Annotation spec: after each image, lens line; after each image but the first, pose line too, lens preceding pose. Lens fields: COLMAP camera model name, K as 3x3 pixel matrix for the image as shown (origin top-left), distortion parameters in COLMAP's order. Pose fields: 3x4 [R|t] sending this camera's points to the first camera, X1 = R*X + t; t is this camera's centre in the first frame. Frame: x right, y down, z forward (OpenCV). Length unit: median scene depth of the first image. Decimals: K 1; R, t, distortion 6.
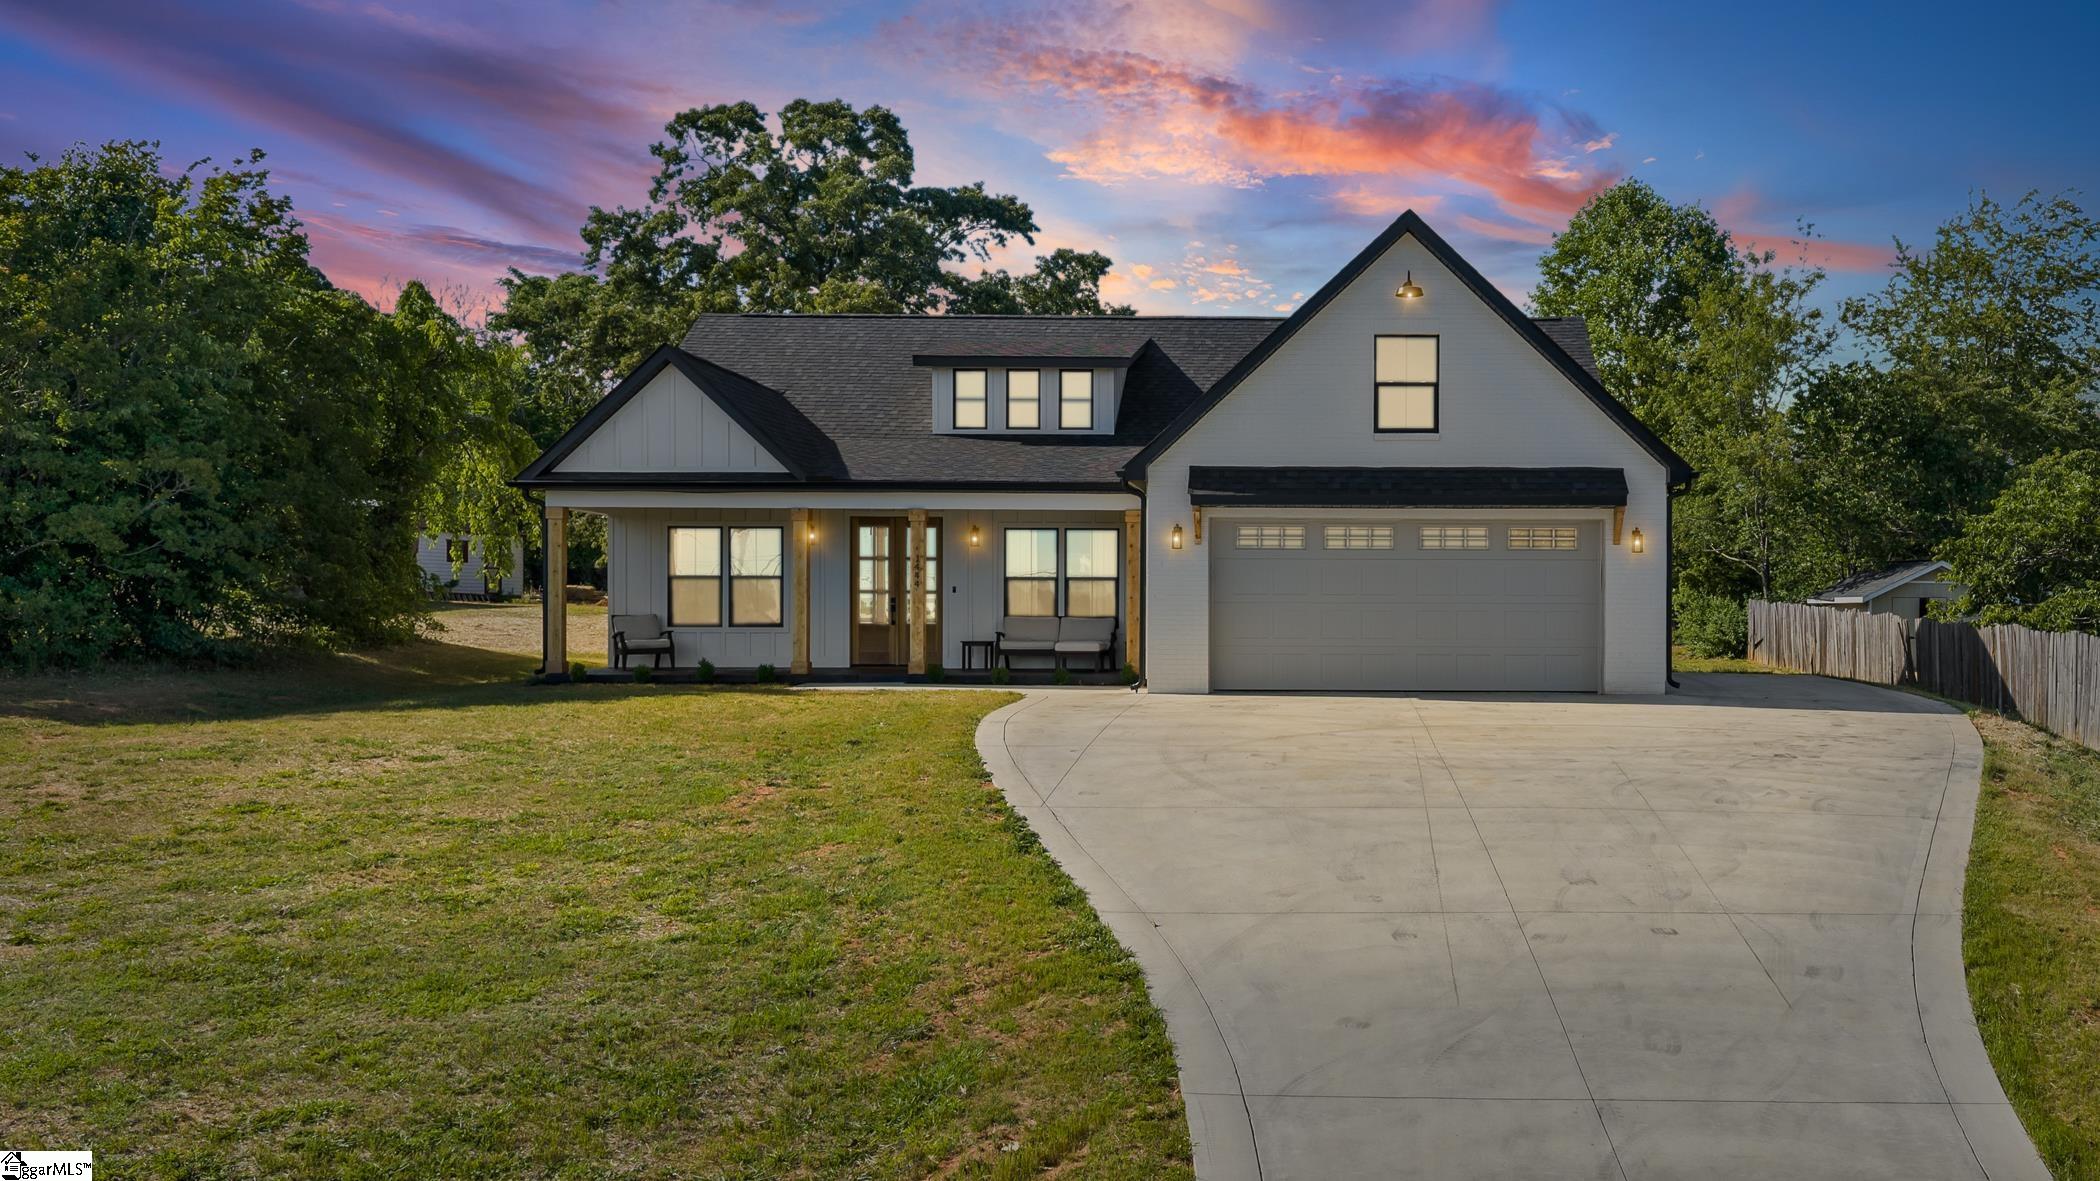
lens RADIAL K [[1821.6, 0, 1318.7], [0, 1821.6, 635.8], [0, 0, 1]] dist [0.020839, -0.024499]
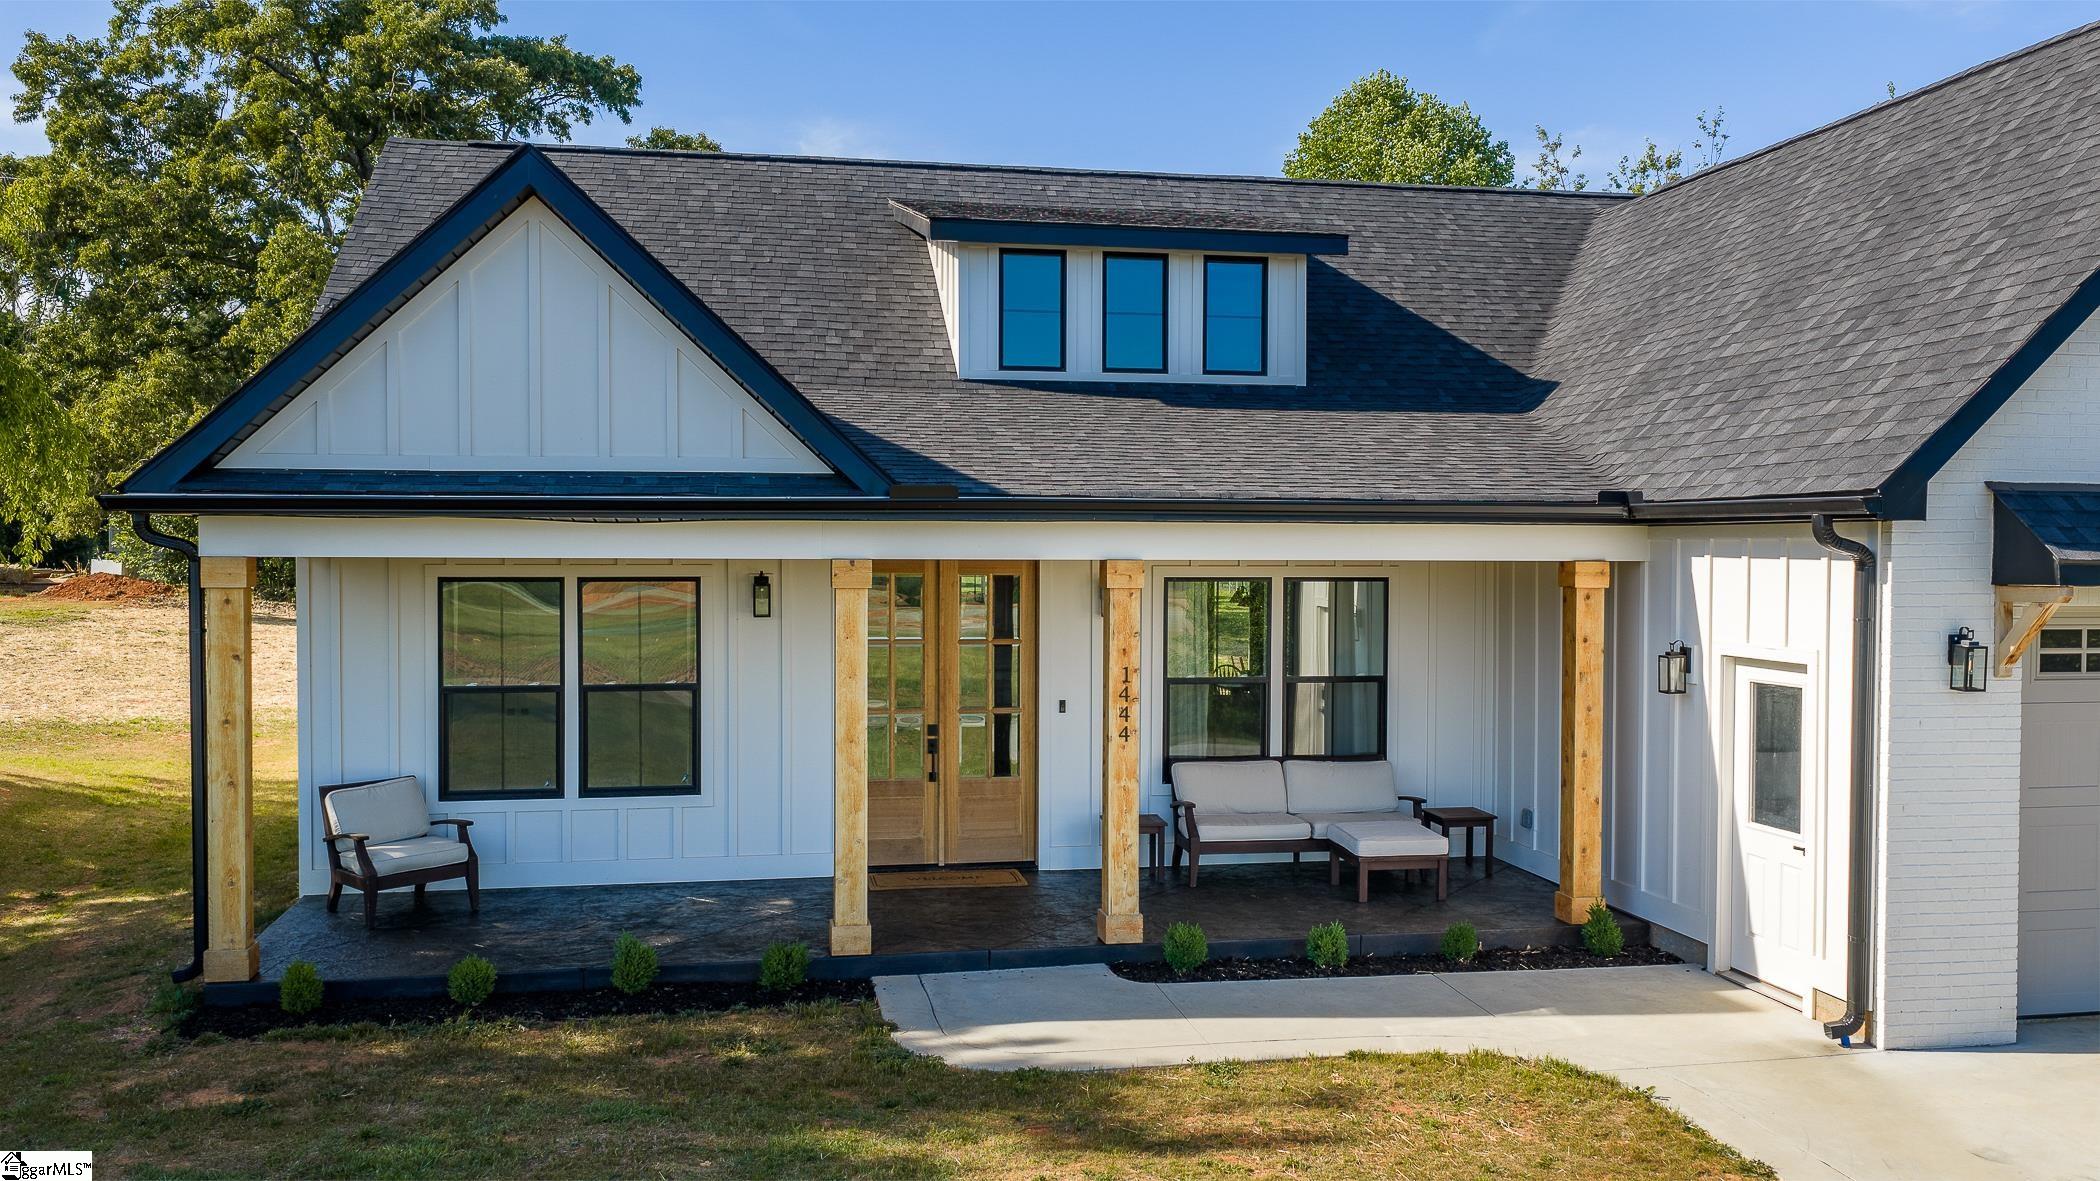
lens RADIAL K [[1730.2, 0, 1050.0], [0, 1730.2, 590.5], [0, 0, 1]] dist [0.047295, -0.110266]
pose [[0.982124, -0.006303, 0.188127, -0.249728], [0.002926, 0.999830, 0.018221, -0.055512], [-0.188210, -0.017344, 0.981976, 0.477794]]
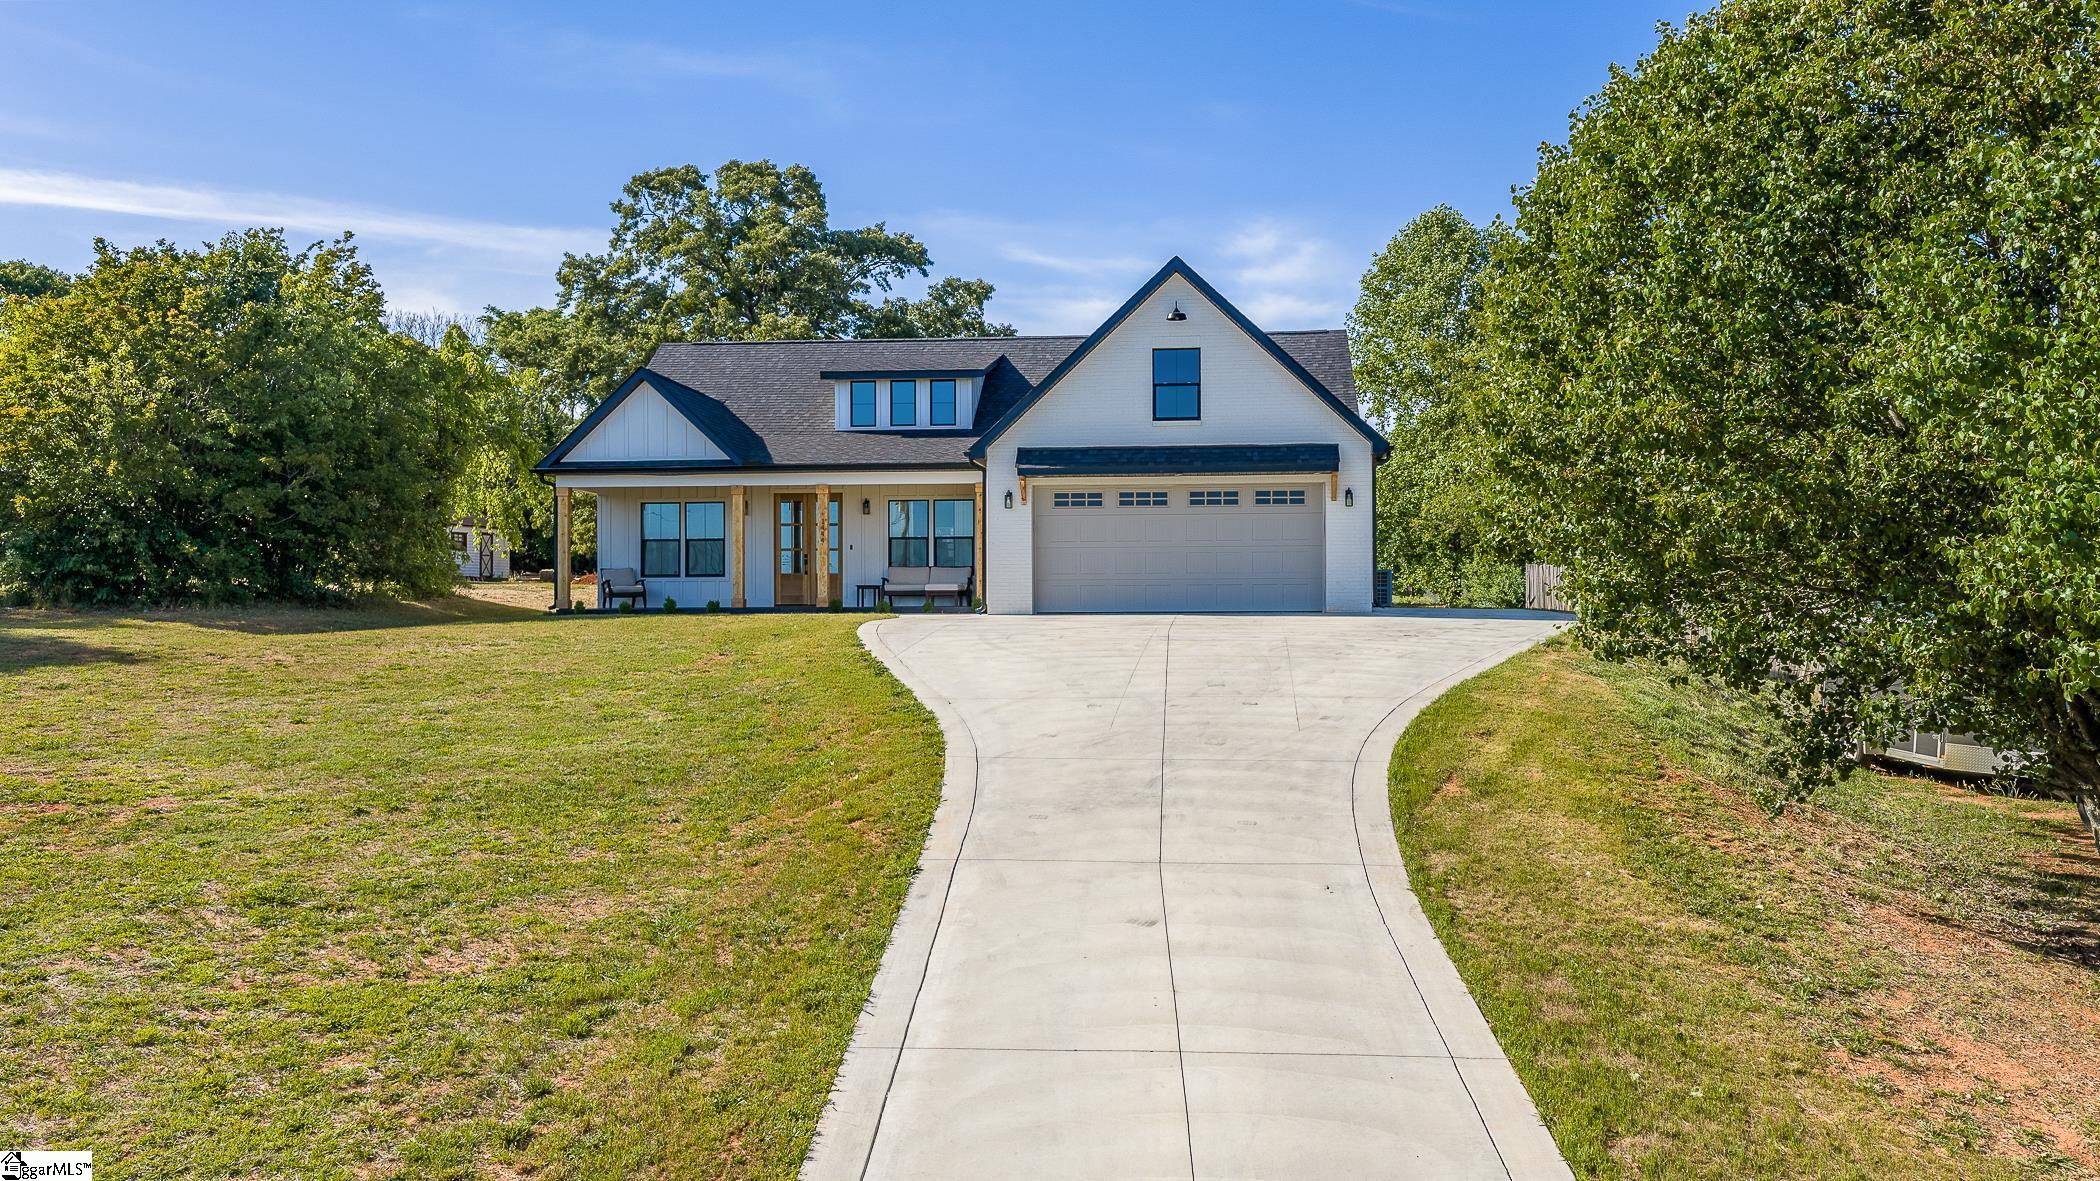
lens RADIAL K [[1736.4, 0, 1050.0], [0, 1736.4, 590.5], [0, 0, 1]] dist [0.053869, -0.149085]
pose [[0.995402, -0.009857, -0.095274, 0.055038], [0.007513, 0.999661, -0.024936, 0.033386], [0.095487, 0.024106, 0.995139, -0.208543]]
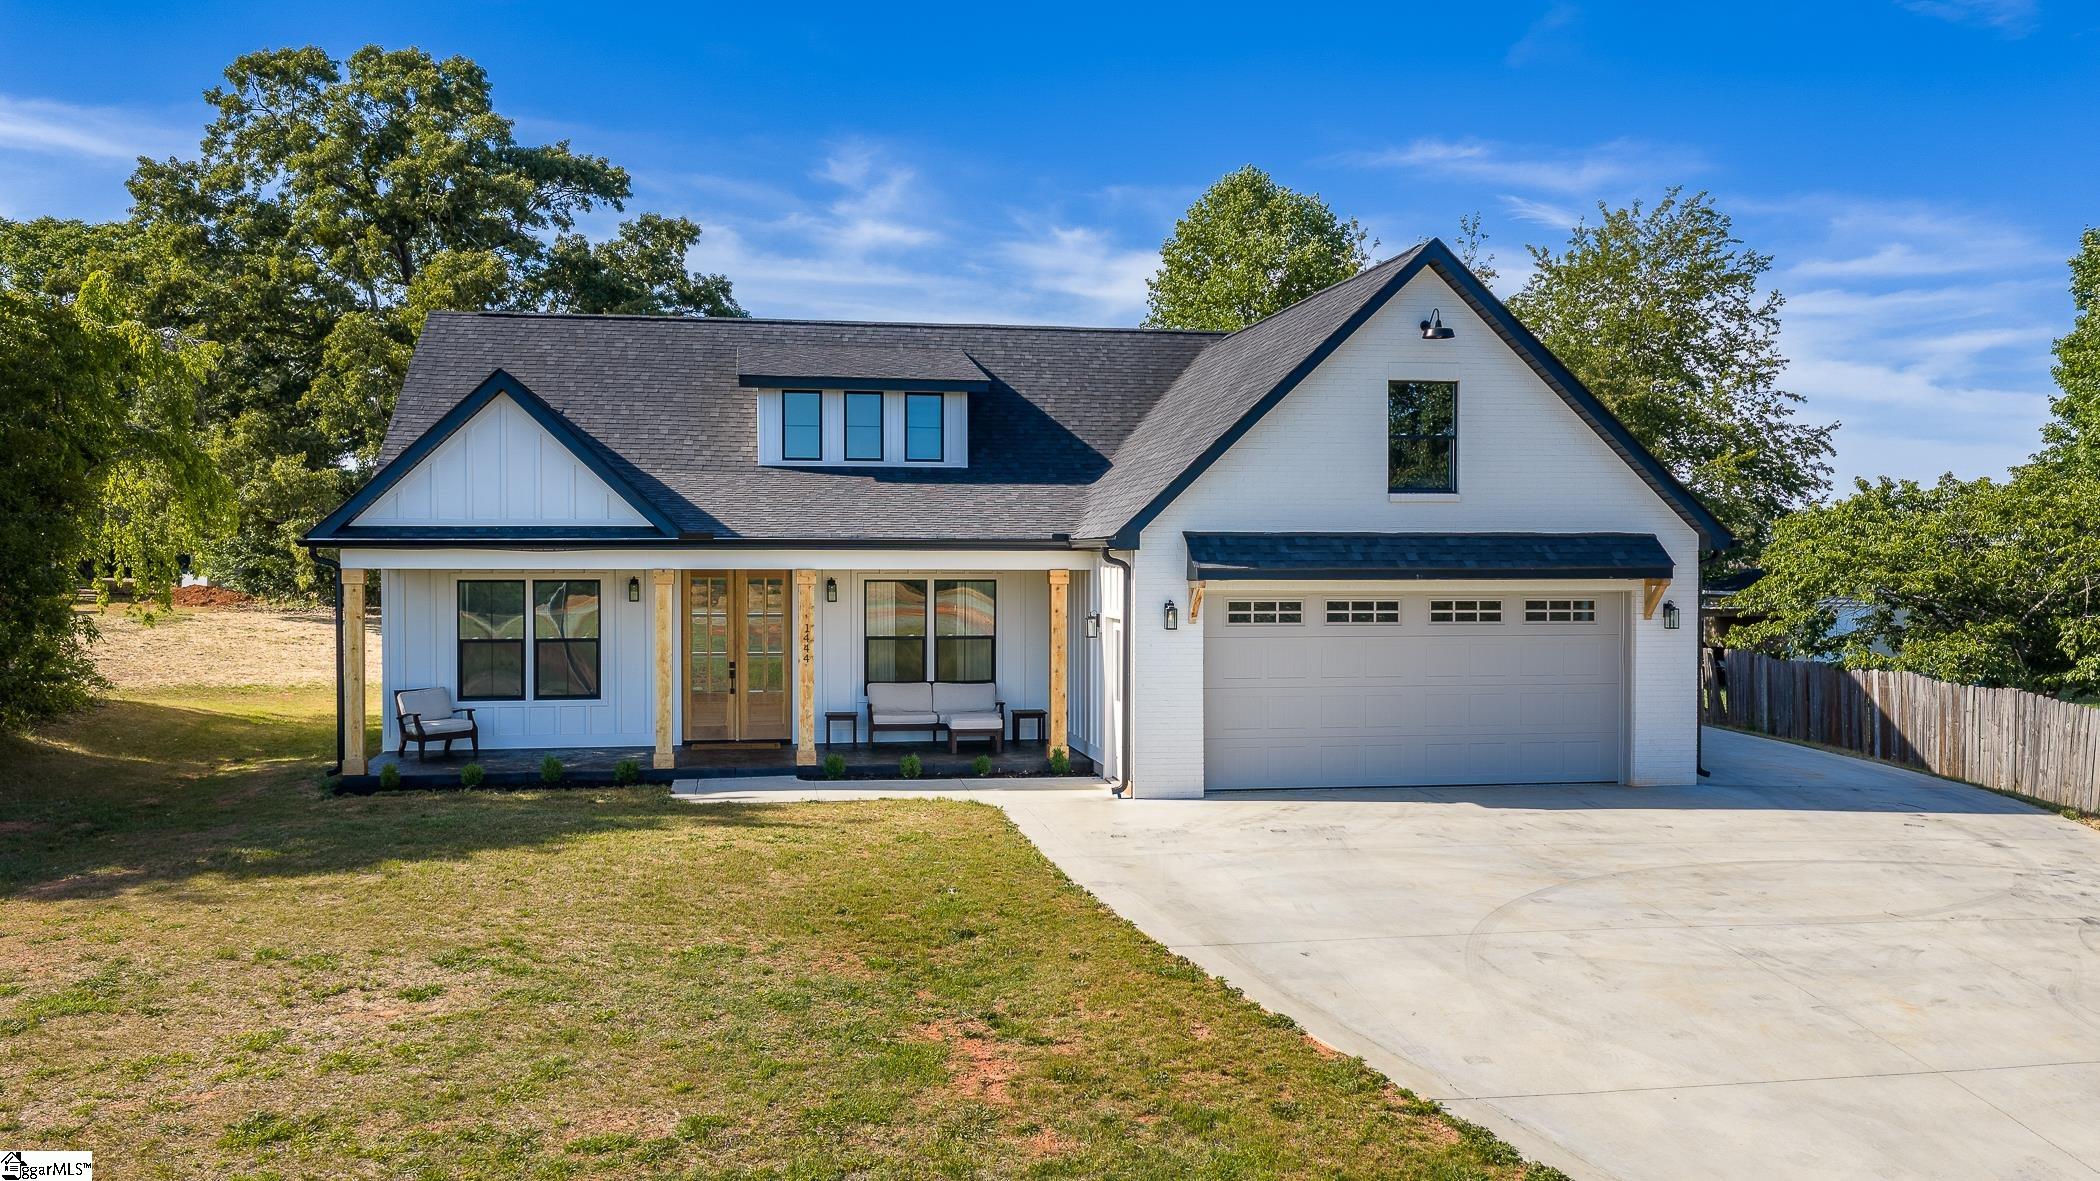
lens RADIAL K [[1736.4, 0, 1050.0], [0, 1736.4, 590.5], [0, 0, 1]] dist [0.053869, -0.149085]
pose [[0.985064, -0.006508, 0.172066, -0.196549], [0.004984, 0.999944, 0.009285, -0.053008], [-0.172117, -0.008289, 0.985042, 0.150234]]
